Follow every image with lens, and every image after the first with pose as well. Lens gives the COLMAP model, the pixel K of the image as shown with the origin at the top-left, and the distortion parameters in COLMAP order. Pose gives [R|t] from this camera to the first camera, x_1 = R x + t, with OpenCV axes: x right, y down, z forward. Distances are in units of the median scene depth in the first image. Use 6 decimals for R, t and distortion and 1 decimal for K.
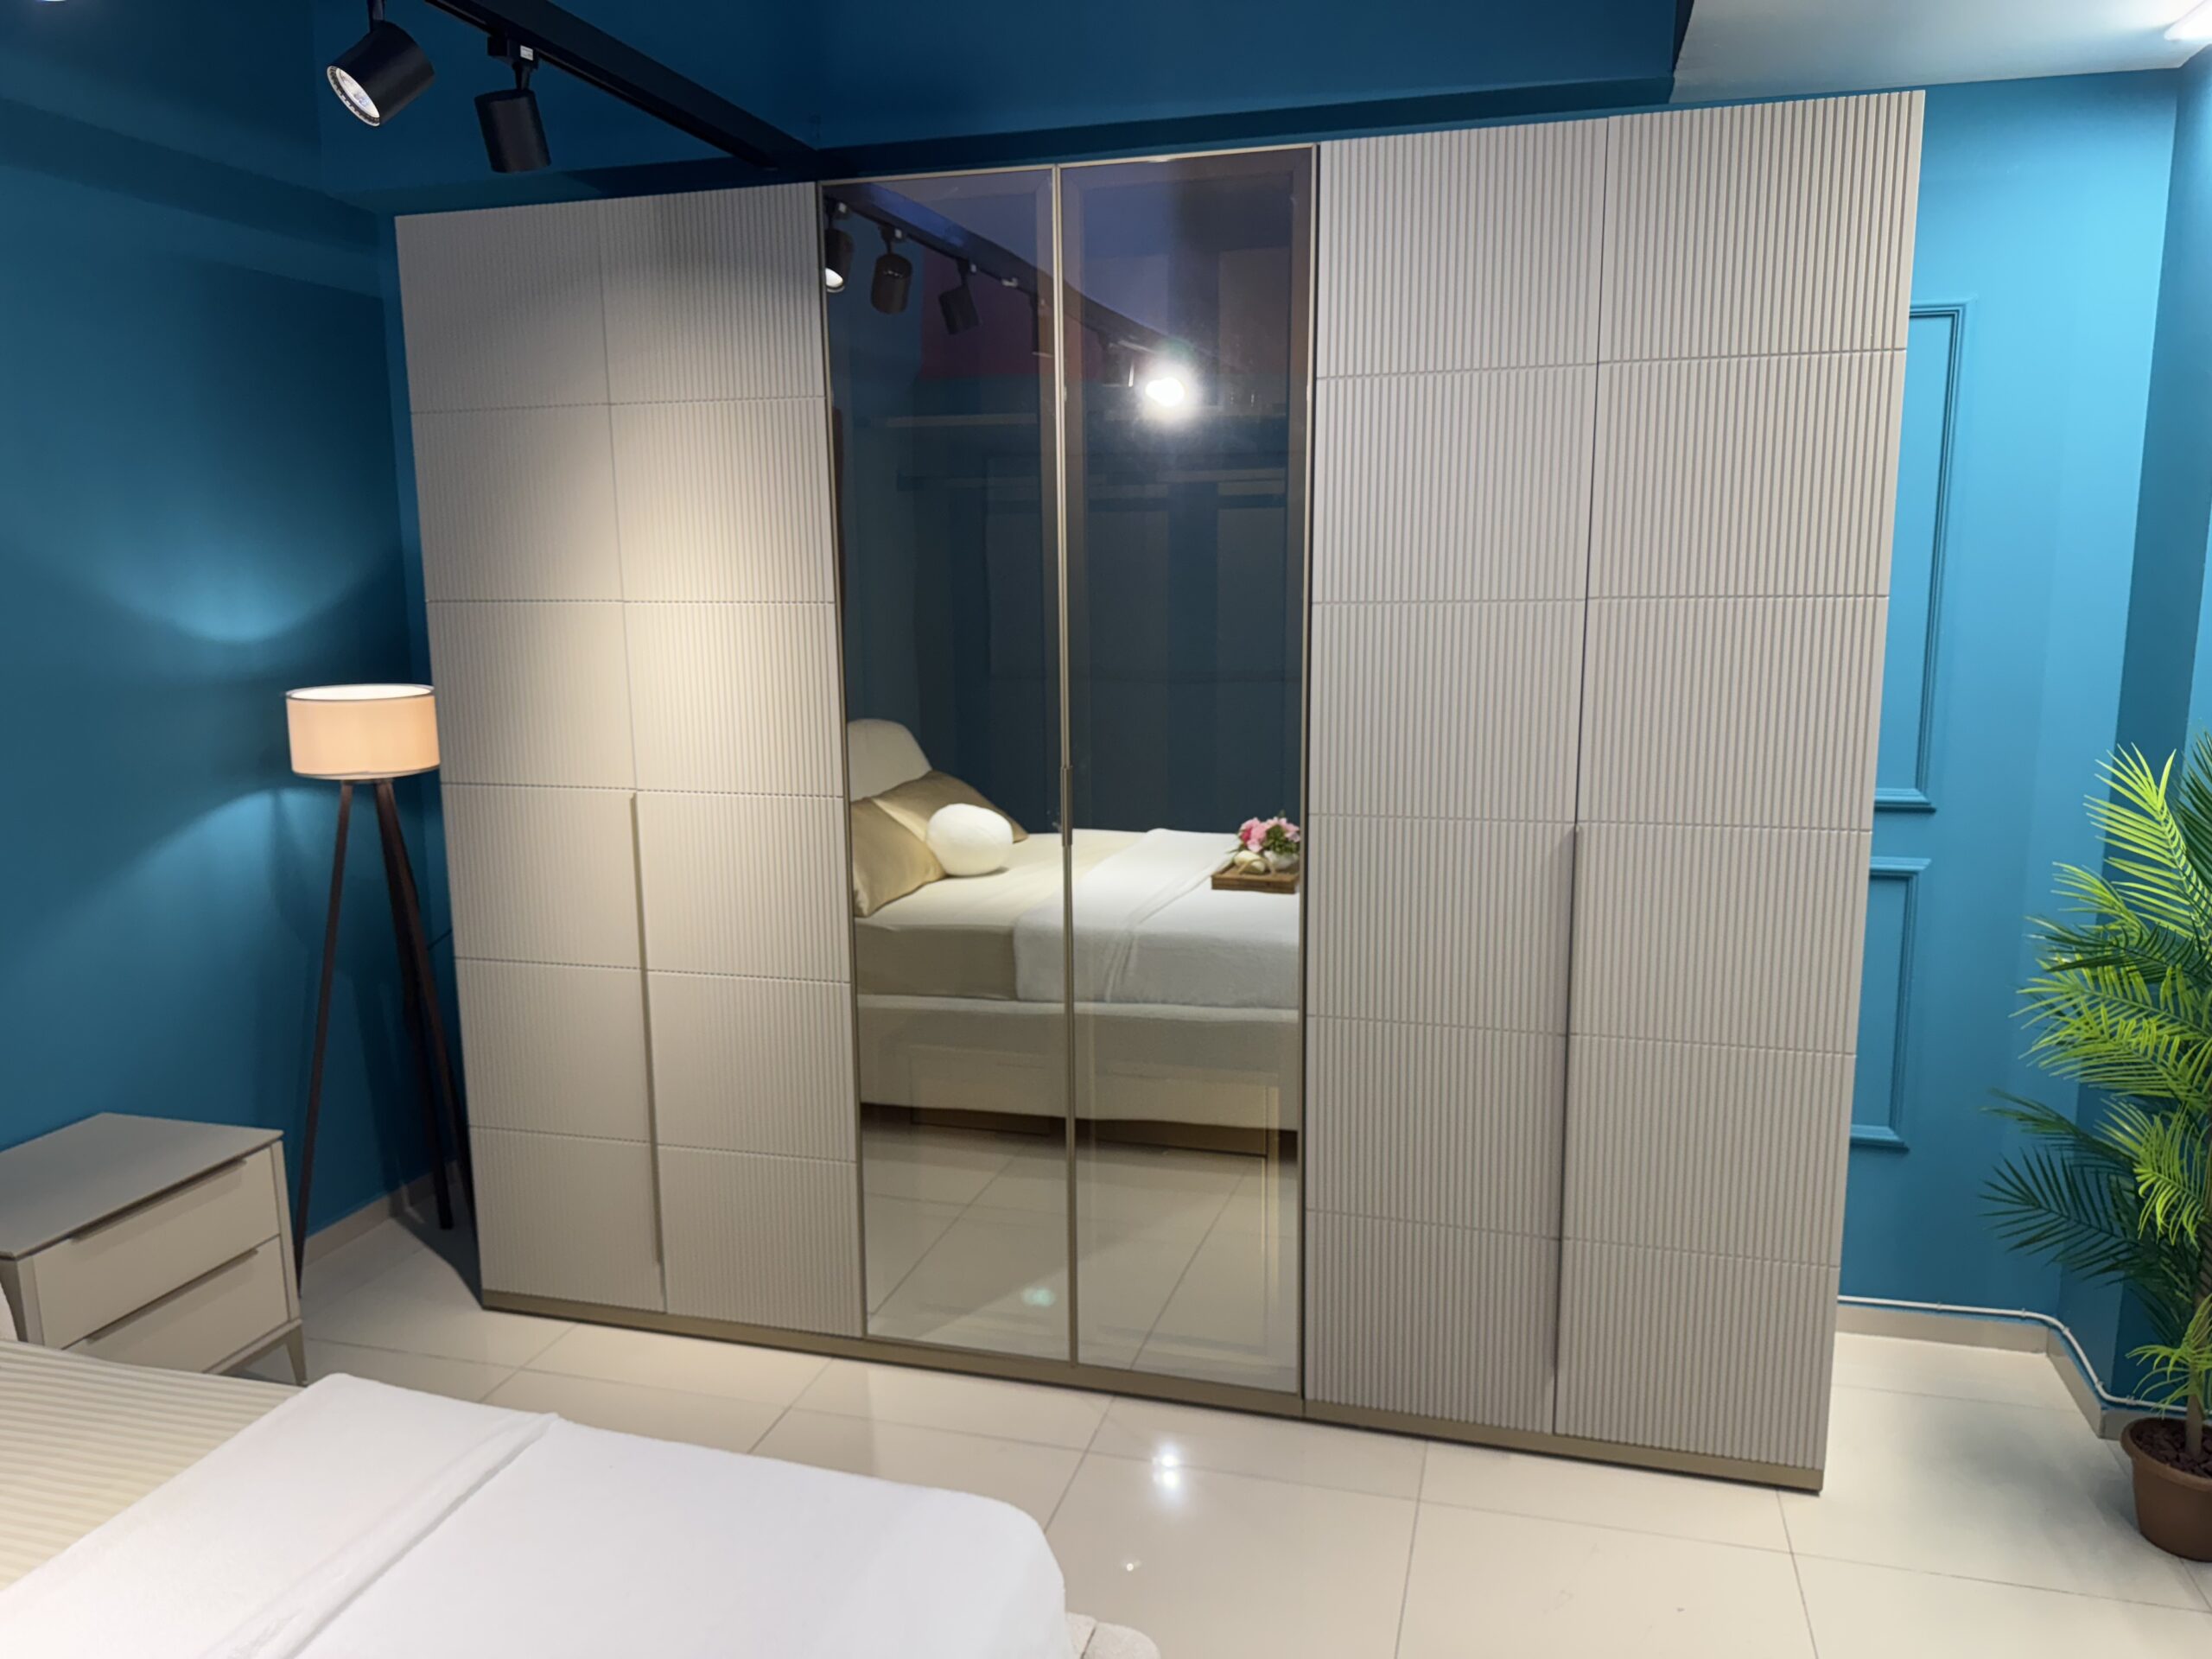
lens RADIAL K [[1579.5, 0, 1107.3], [0, 1579.5, 835.2], [0, 0, 1]] dist [0.086219, -0.104557]
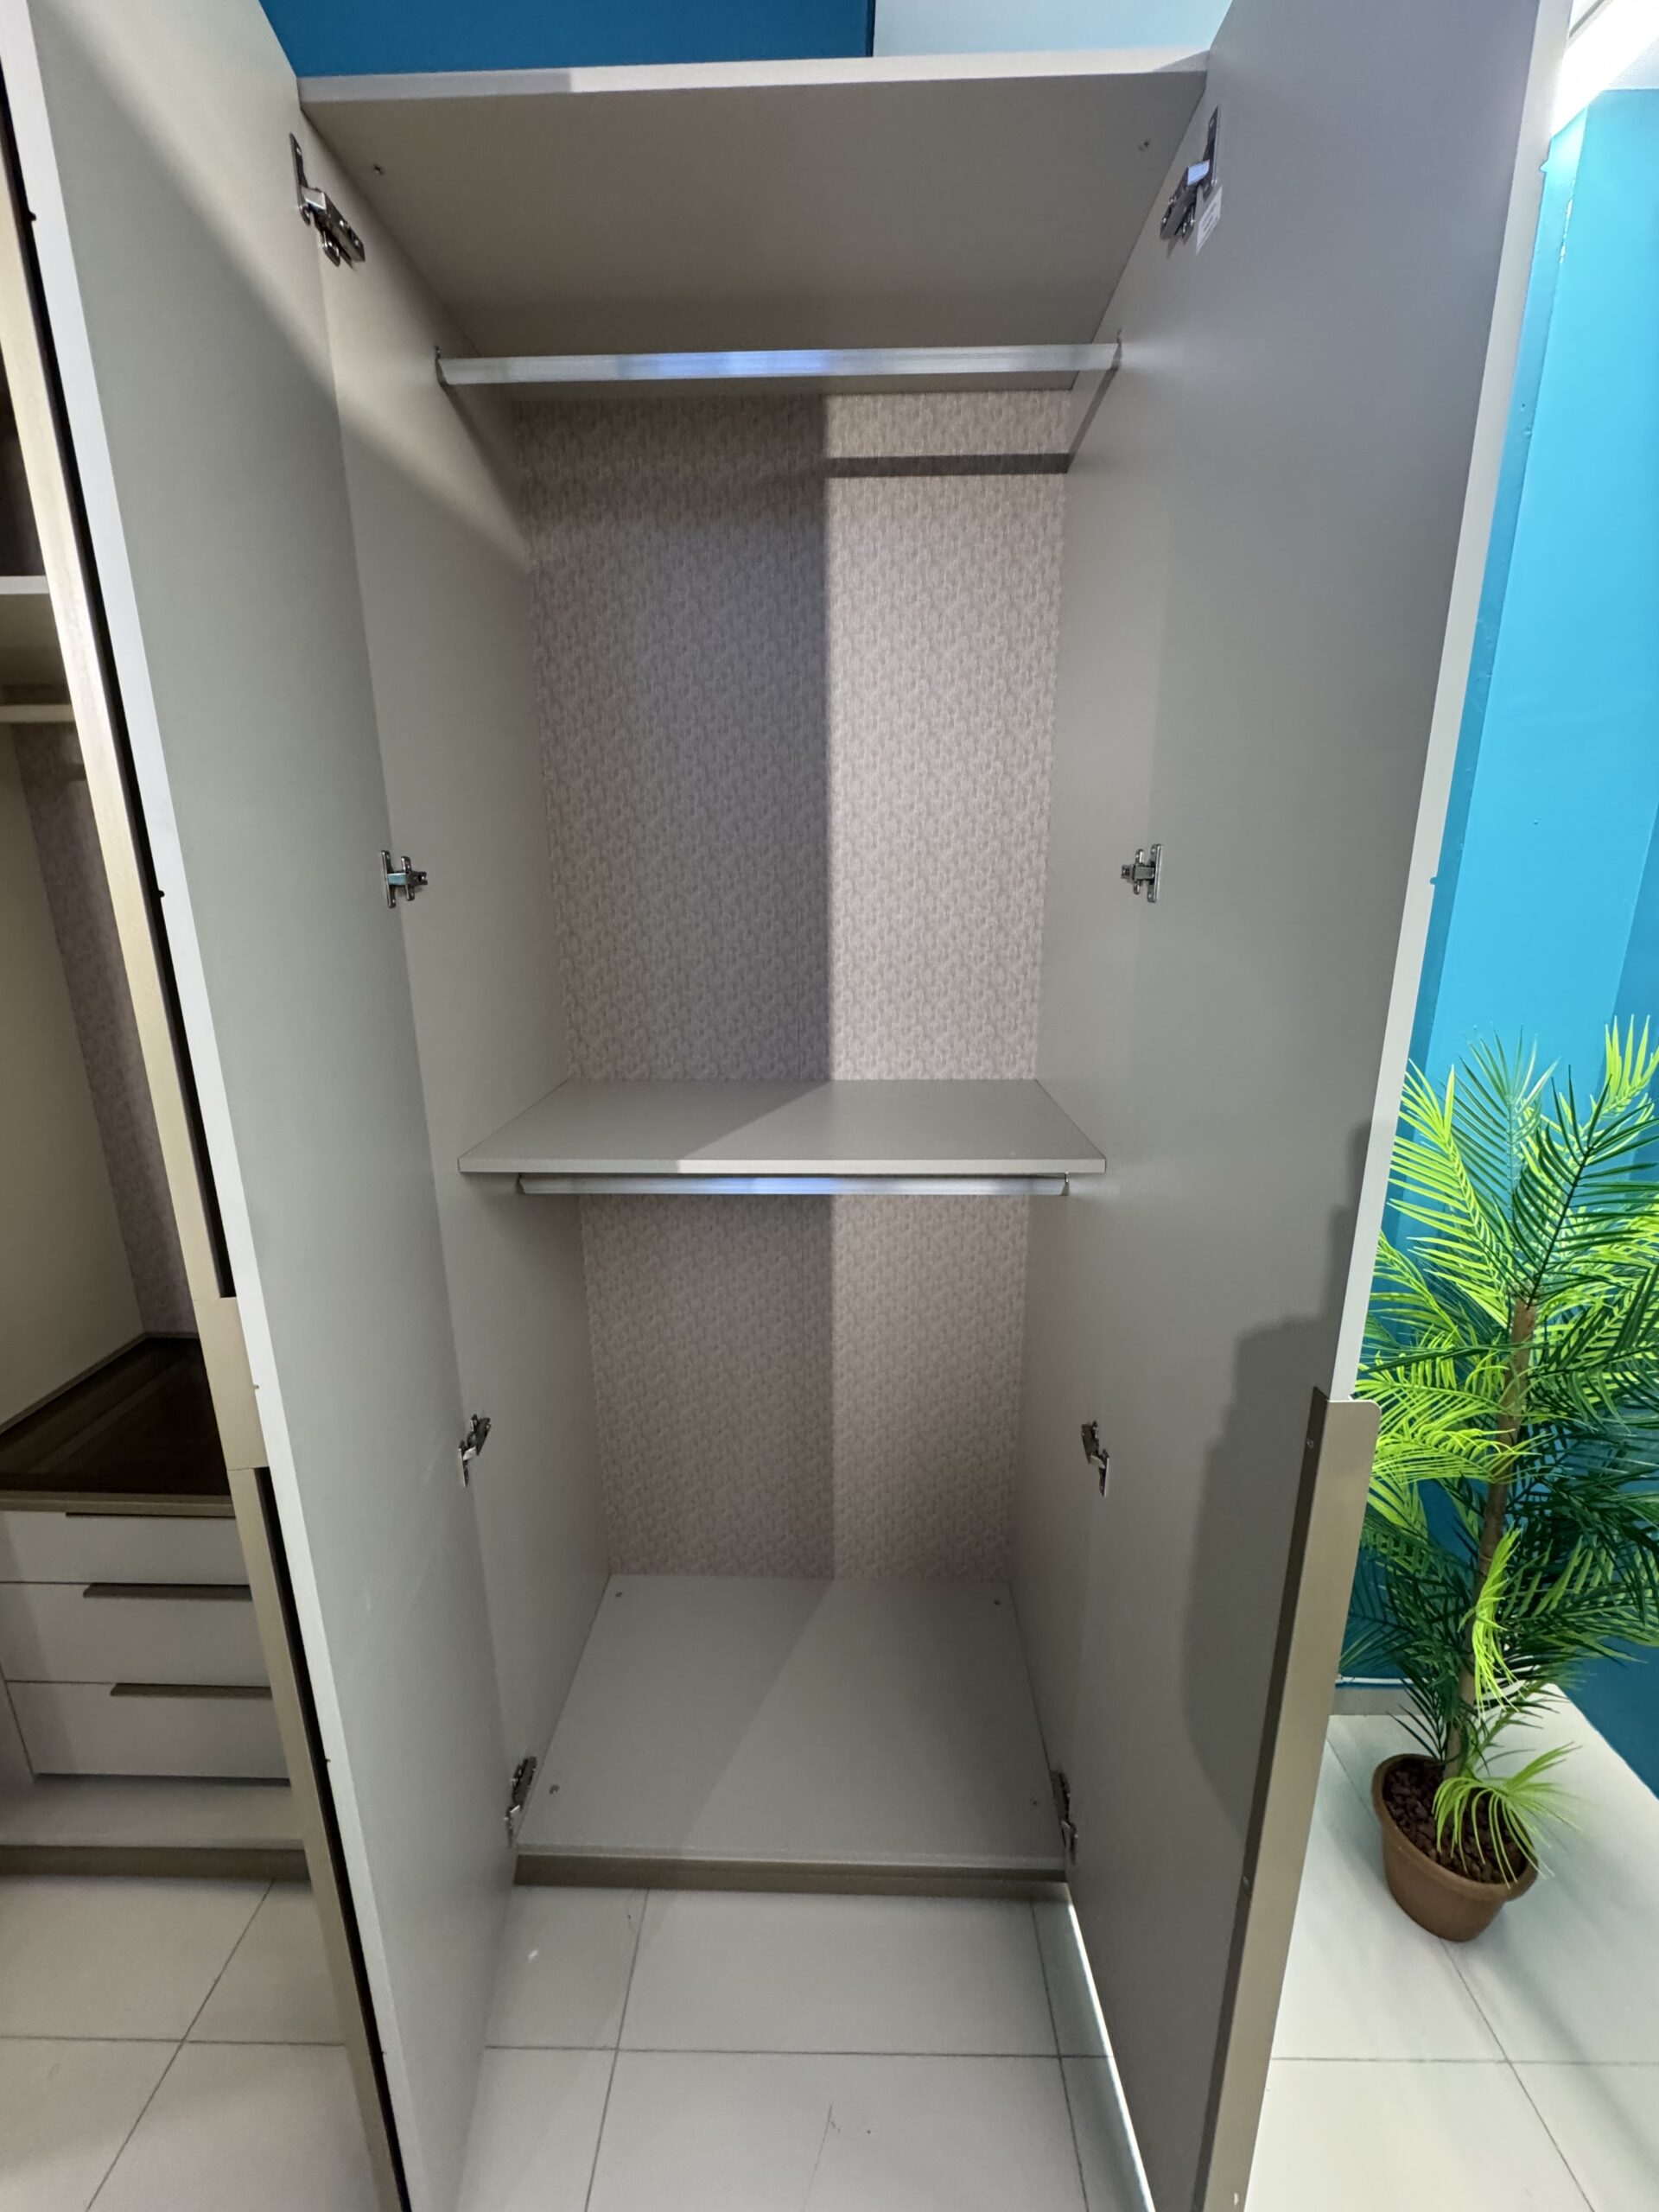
lens RADIAL K [[883.7, 0, 829.5], [0, 883.7, 1106.0], [0, 0, 1]] dist [-0.001992, -0.000028]
pose [[0.968291, -0.057223, 0.243183, 0.203004], [0.036575, 0.995396, 0.088590, -0.075345], [-0.247133, -0.076887, 0.965926, 0.553900]]
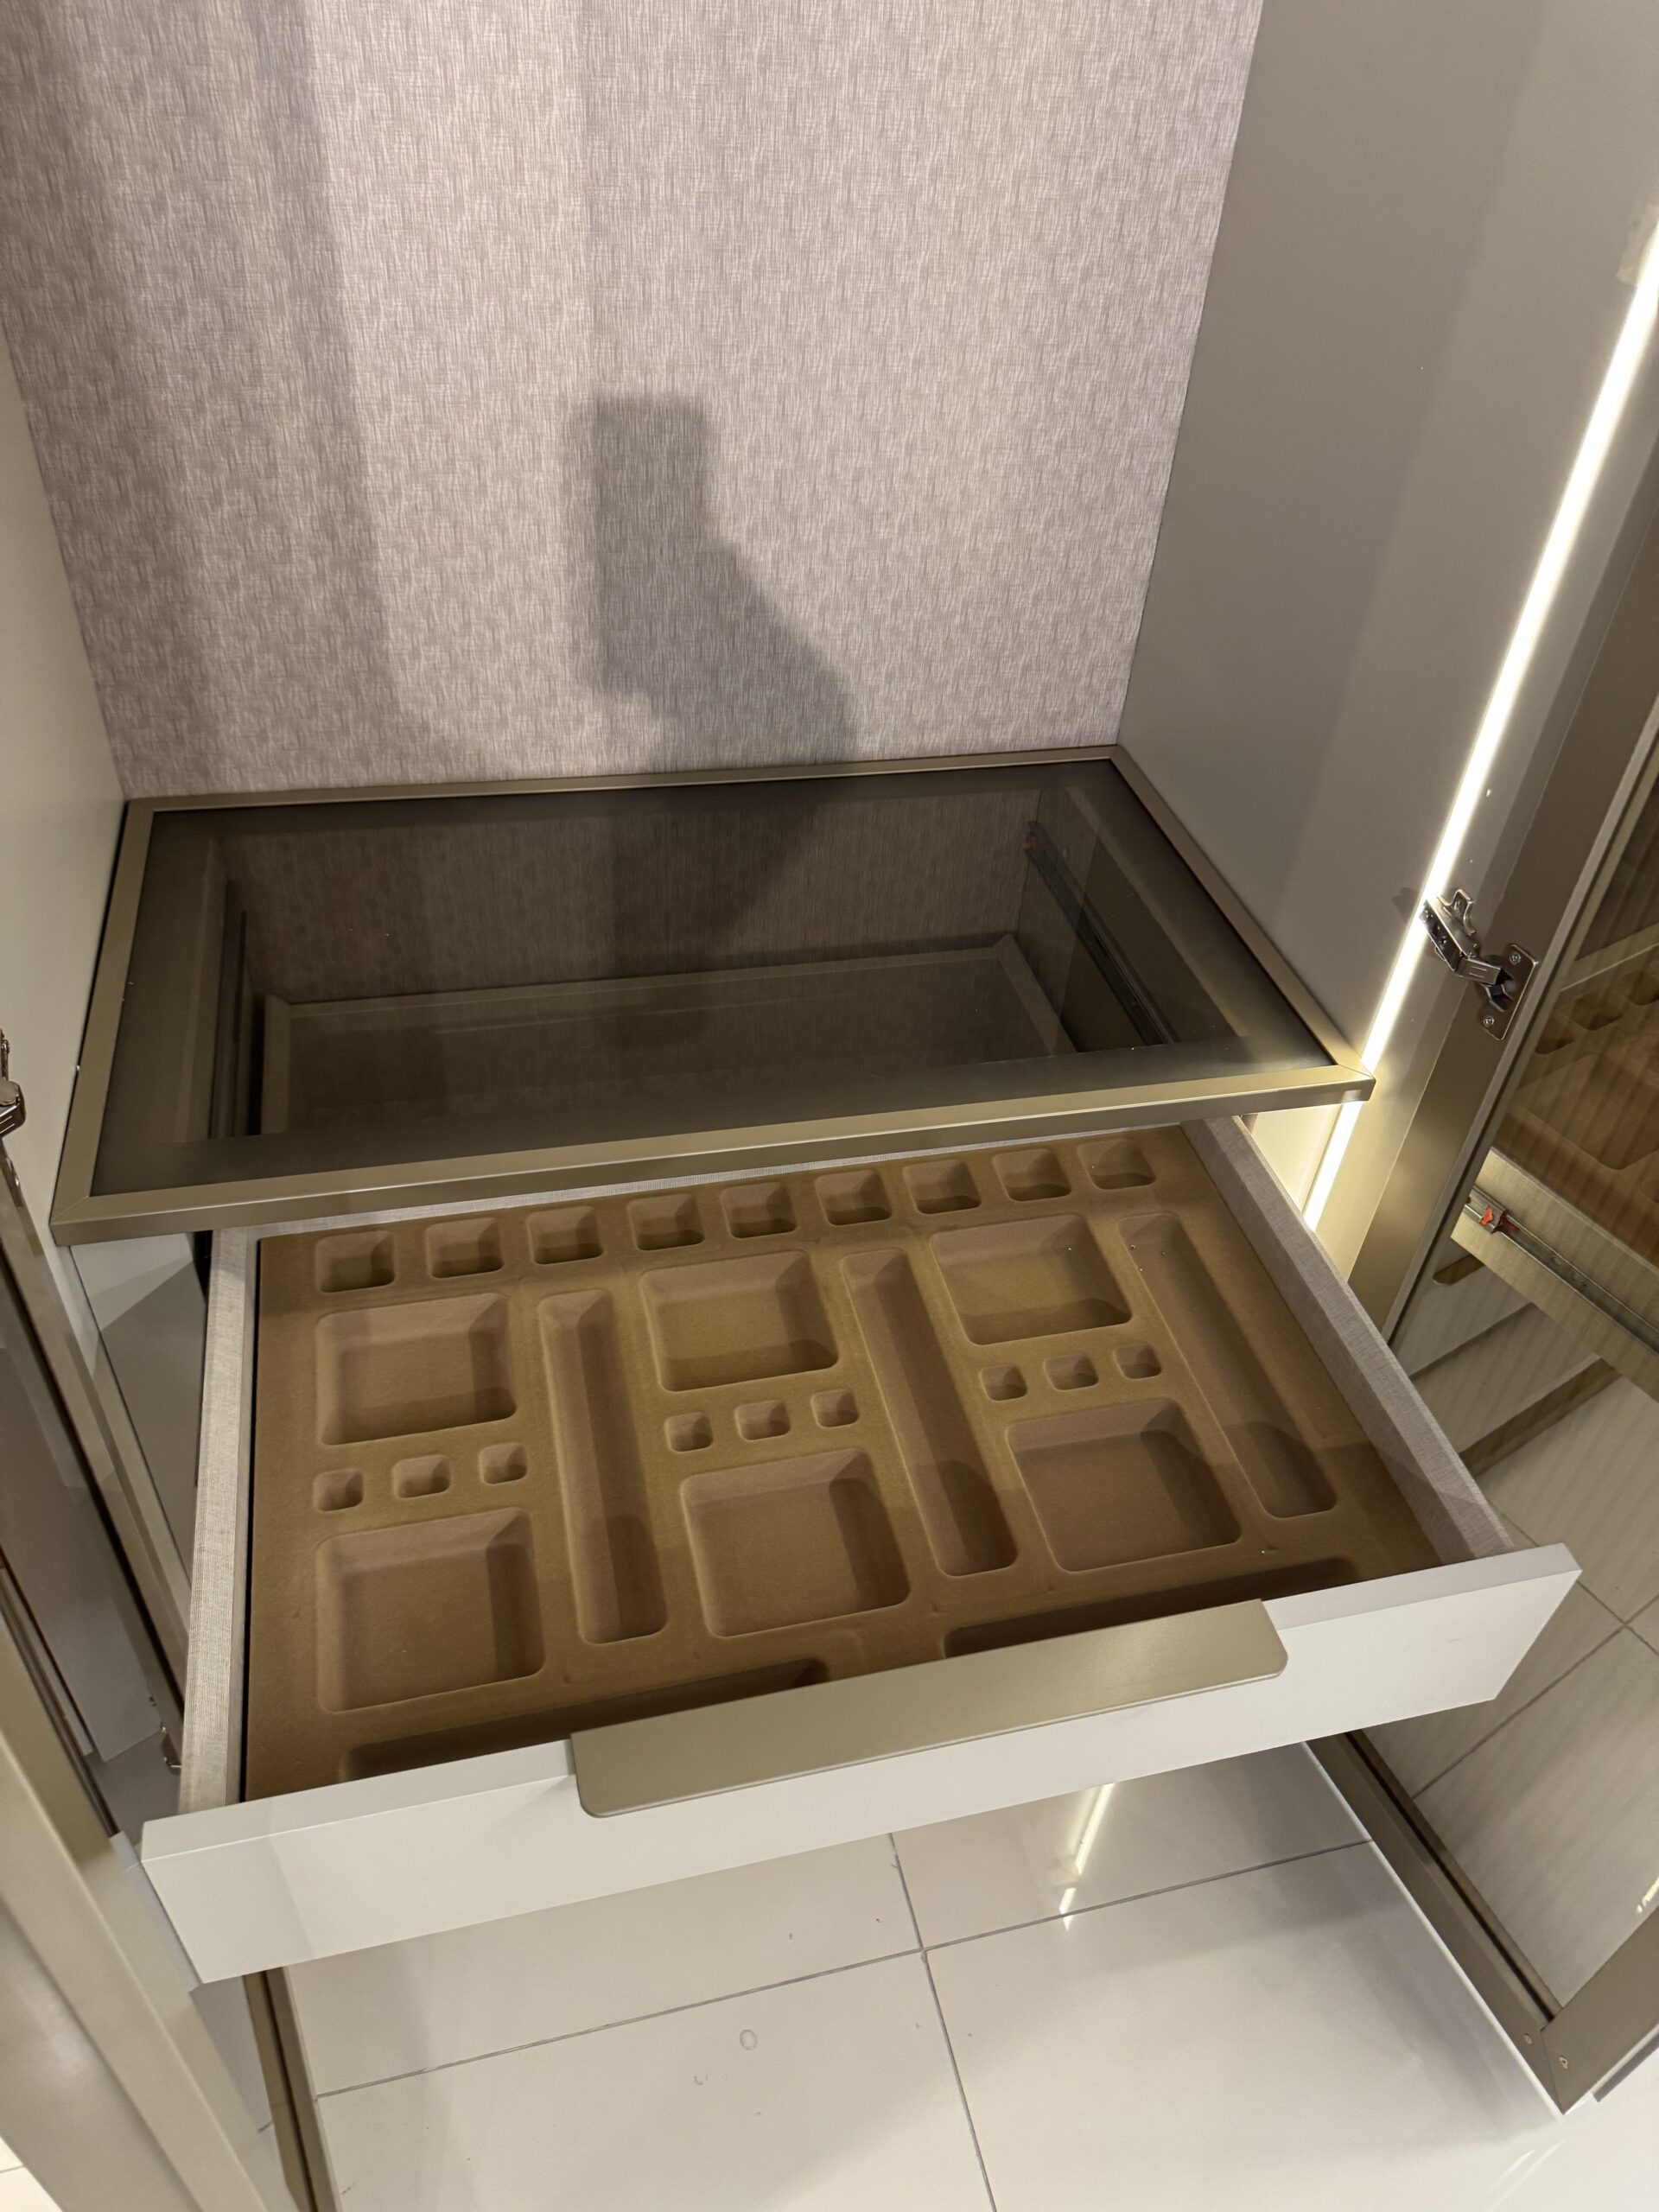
lens RADIAL K [[1579.5, 0, 833.3], [0, 1579.5, 1095.7], [0, 0, 1]] dist [0.086219, -0.104557]
pose [[0.869500, -0.268379, 0.414660, -0.149223], [0.010372, 0.849241, 0.527903, -0.045248], [-0.493825, -0.454711, 0.741199, 0.787679]]
